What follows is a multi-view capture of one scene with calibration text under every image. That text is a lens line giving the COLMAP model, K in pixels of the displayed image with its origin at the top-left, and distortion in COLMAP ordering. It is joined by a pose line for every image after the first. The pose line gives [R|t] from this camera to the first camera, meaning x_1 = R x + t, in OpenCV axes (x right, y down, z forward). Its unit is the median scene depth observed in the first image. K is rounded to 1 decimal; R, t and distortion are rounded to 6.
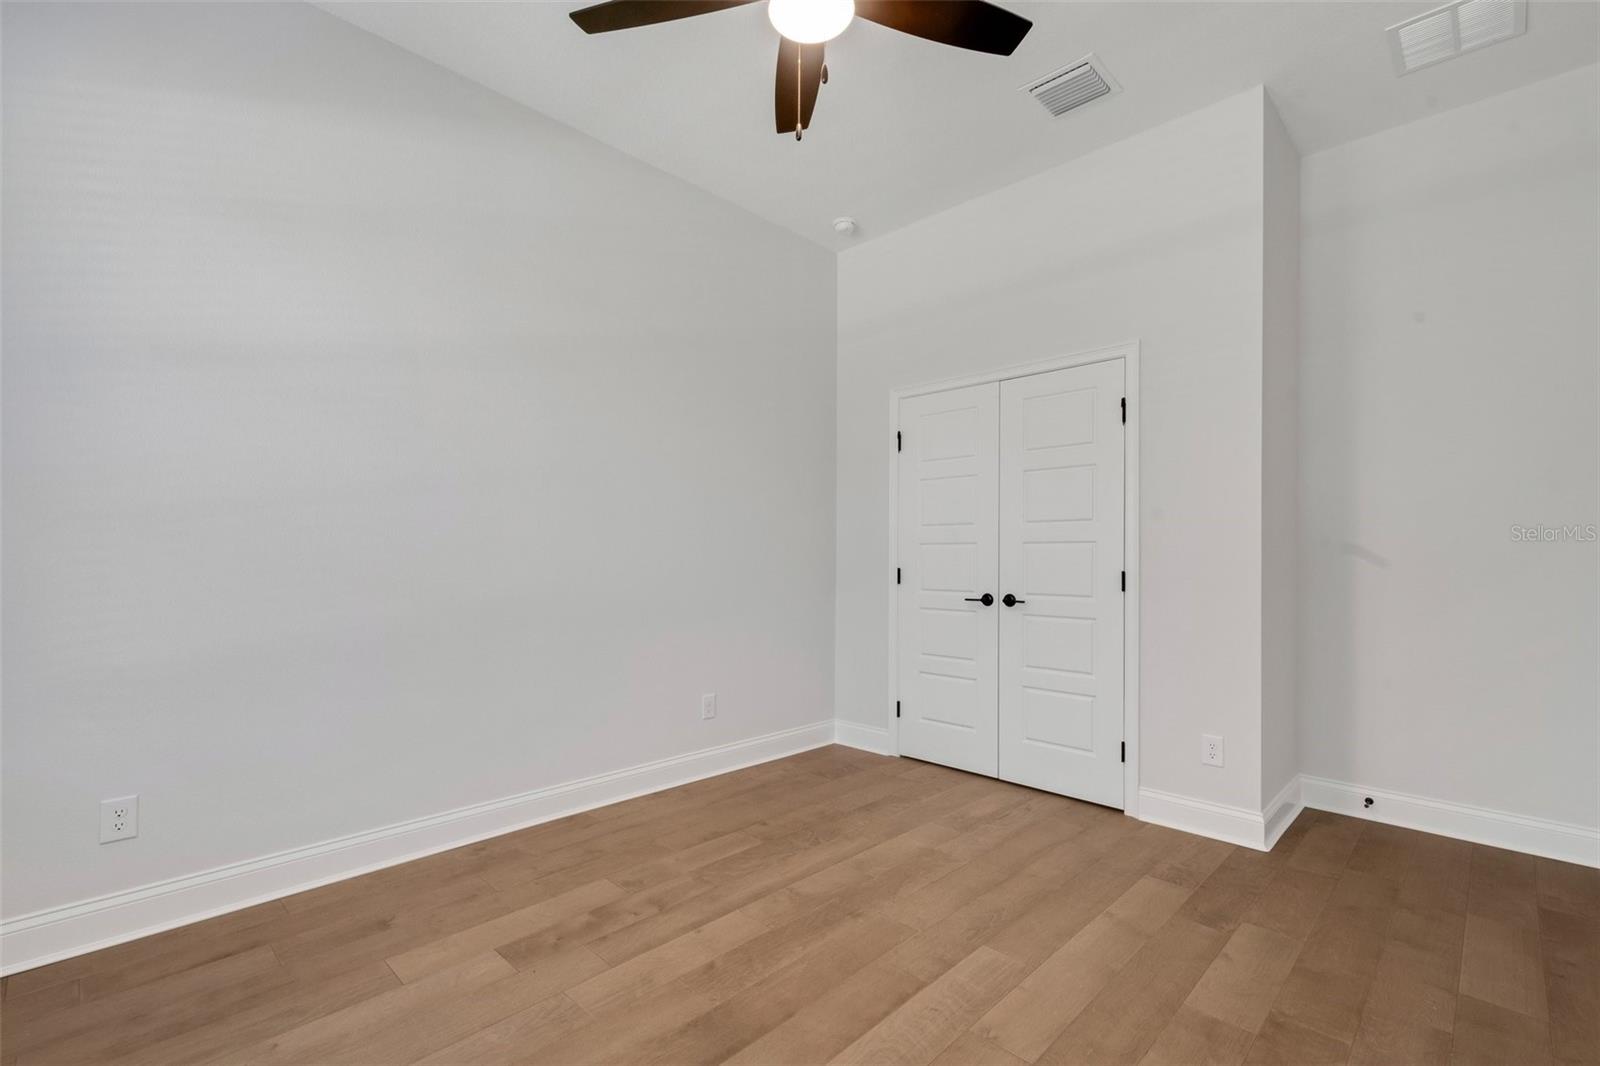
lens RADIAL K [[700.2, 0, 797.9], [0, 700.2, 549.0], [0, 0, 1]] dist [0.014936, -0.001905]
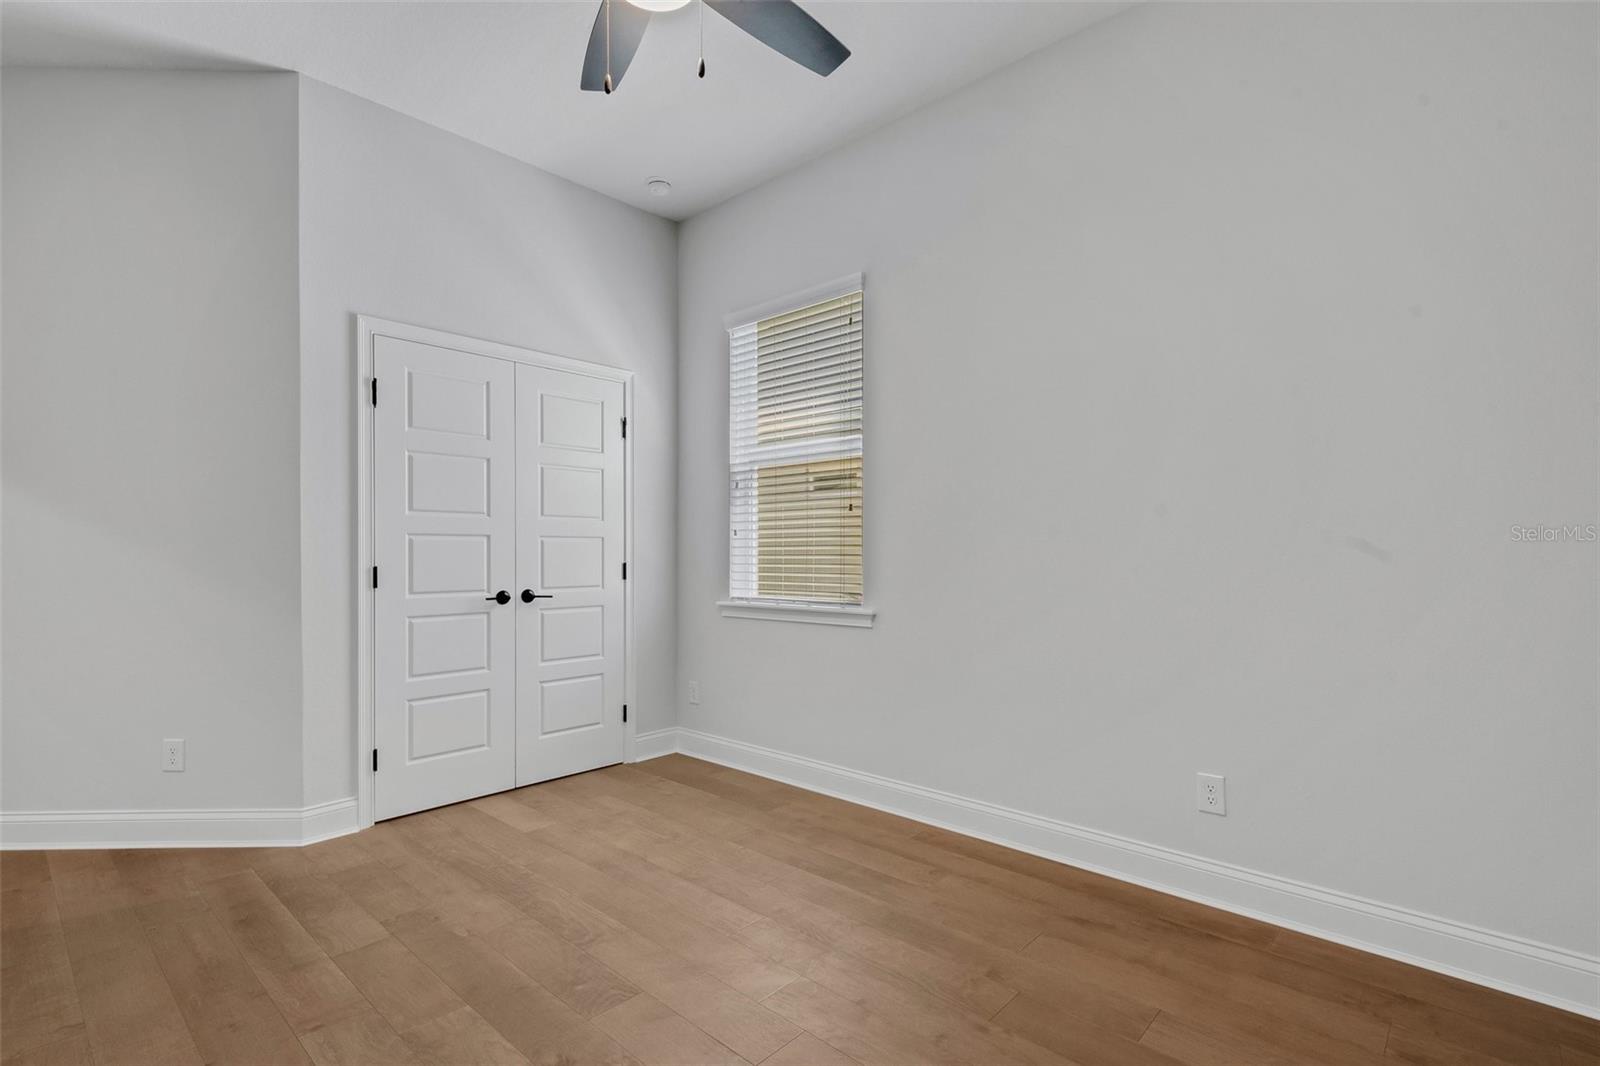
lens RADIAL K [[741.8, 0, 802.6], [0, 741.8, 549.3], [0, 0, 1]] dist [0.016394, -0.003564]
pose [[-0.030015, -0.001872, 0.999548, -0.916659], [-0.011455, 0.999933, 0.001529, 0.003676], [-0.999484, -0.011404, -0.030034, 0.829236]]
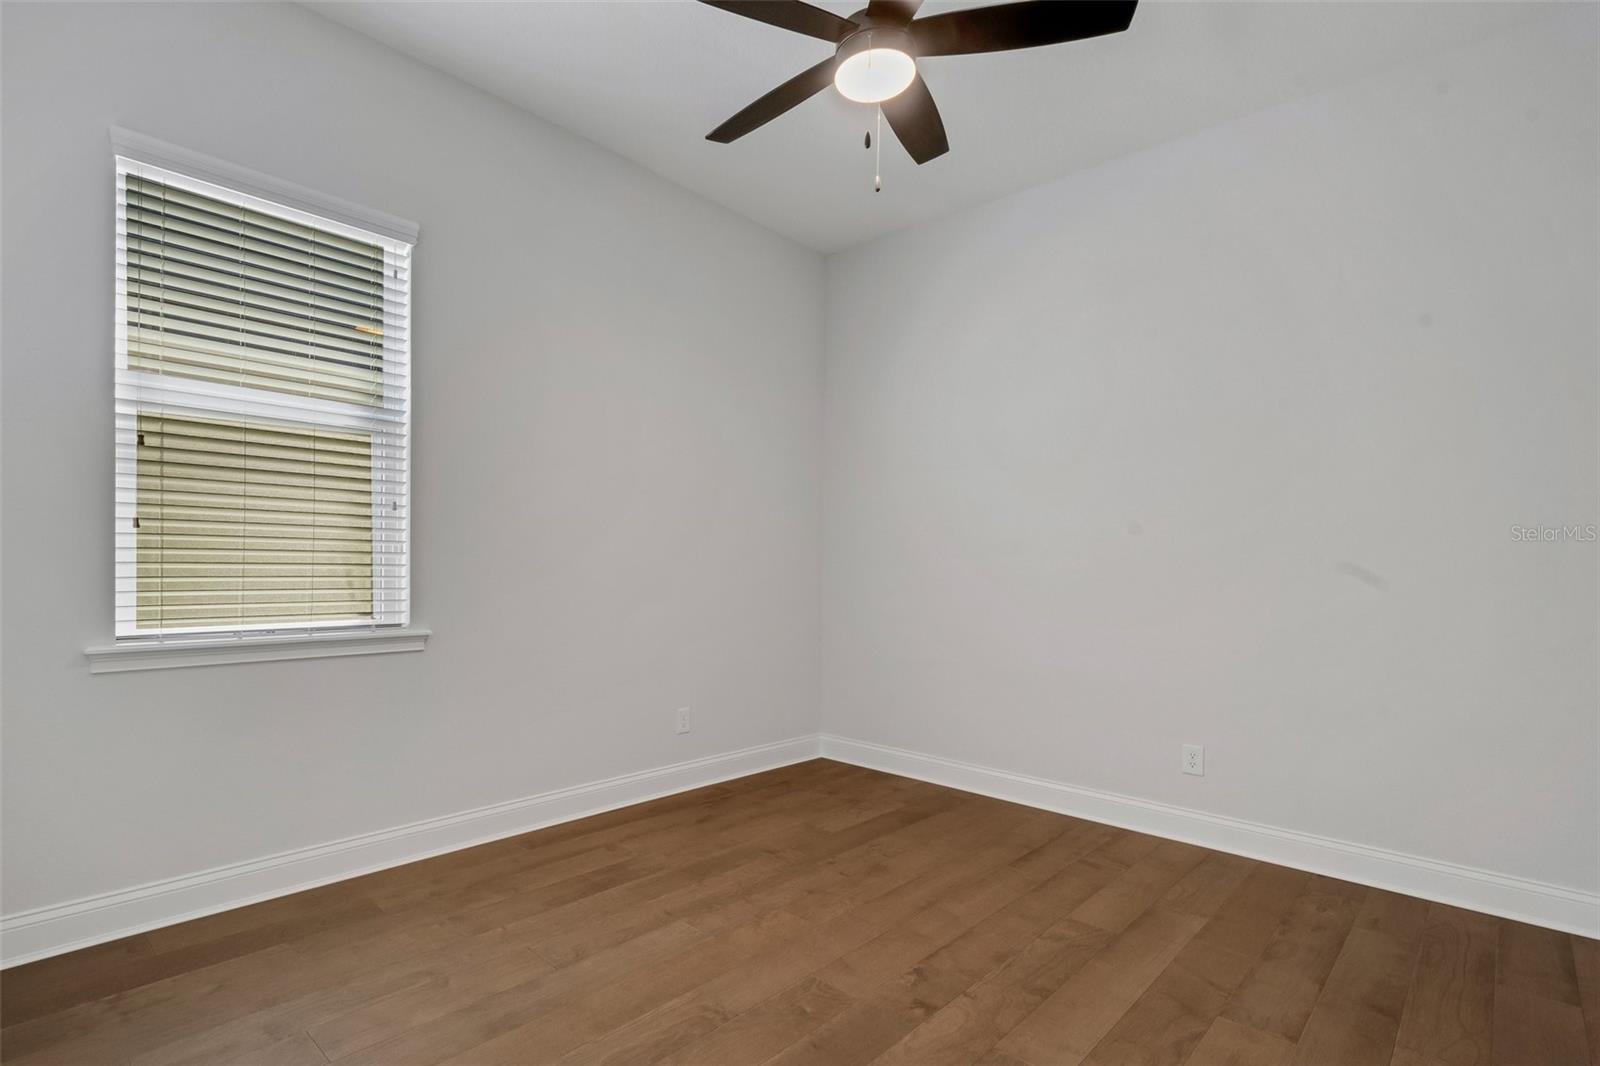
lens RADIAL K [[741.8, 0, 697.6], [0, 741.8, 572.0], [0, 0, 1]] dist [0.016394, -0.003564]
pose [[-0.998181, -0.020365, 0.056747, -0.149094], [-0.020996, 0.999724, -0.010542, 0.025388], [-0.056517, -0.011714, -0.998333, 1.694763]]
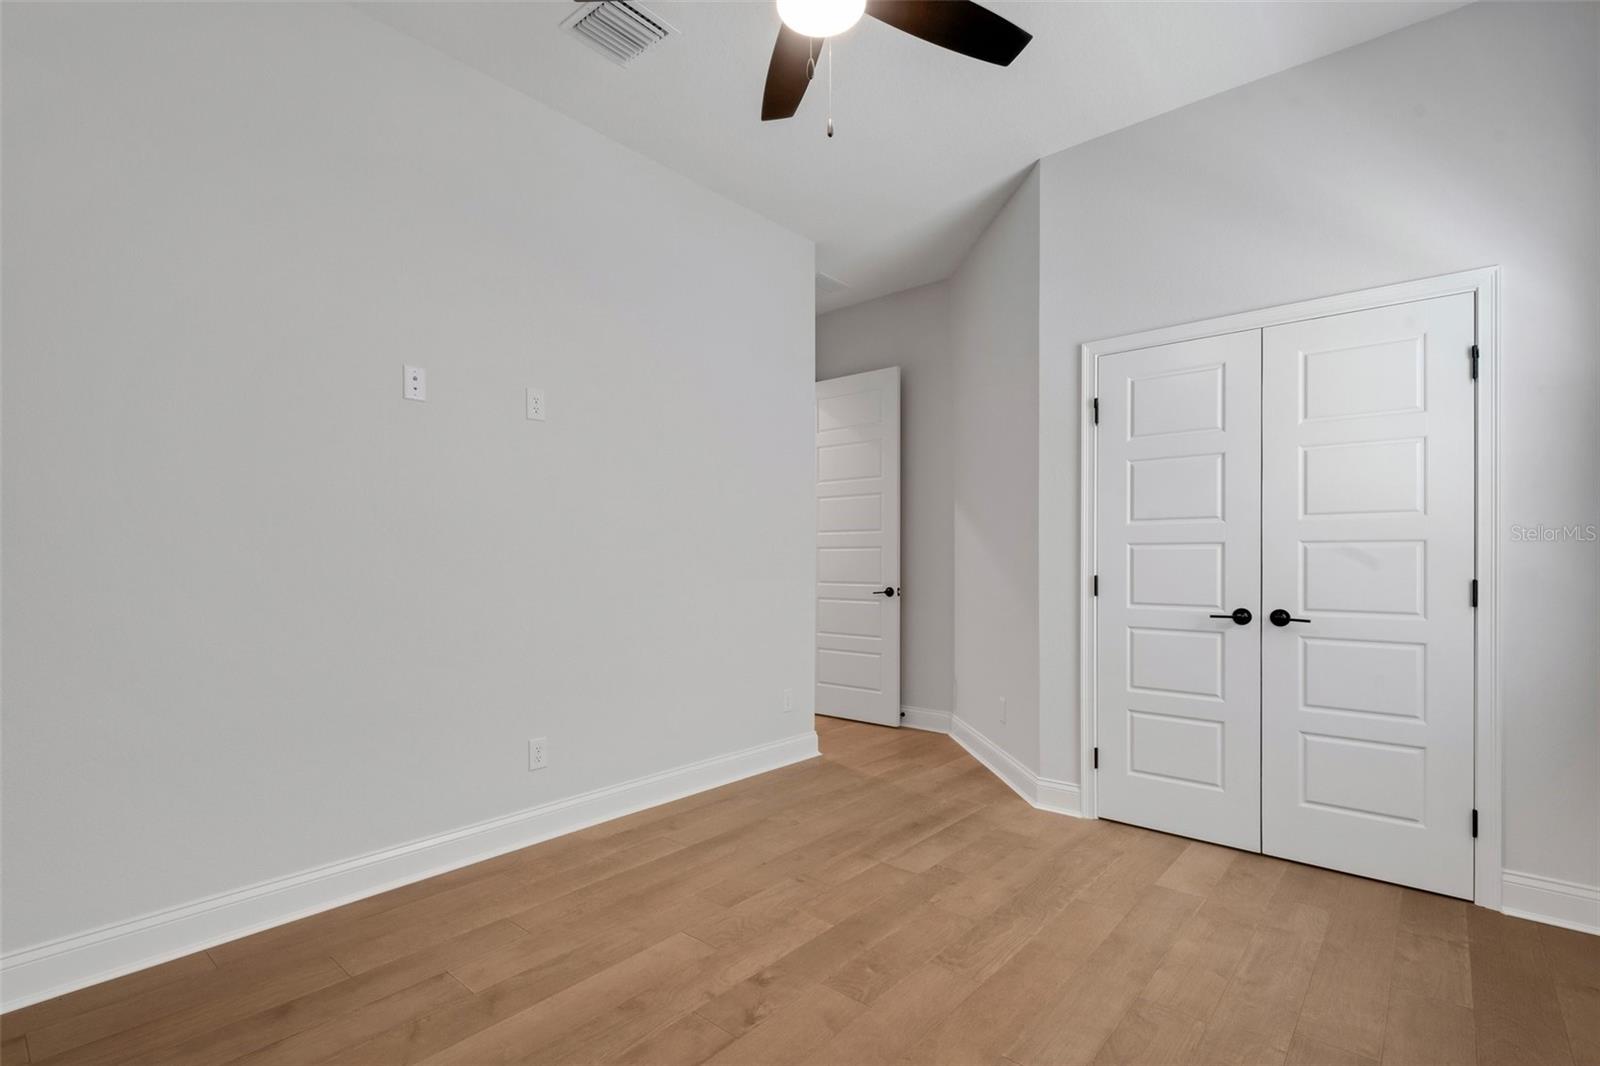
lens RADIAL K [[750.6, 0, 803.3], [0, 750.6, 558.4], [0, 0, 1]] dist [-0.000553, -0.000634]
pose [[0.998190, -0.000140, 0.060143, -0.327216], [-0.000085, 0.999993, 0.003742, 0.007267], [-0.060144, -0.003740, 0.998183, 0.282983]]
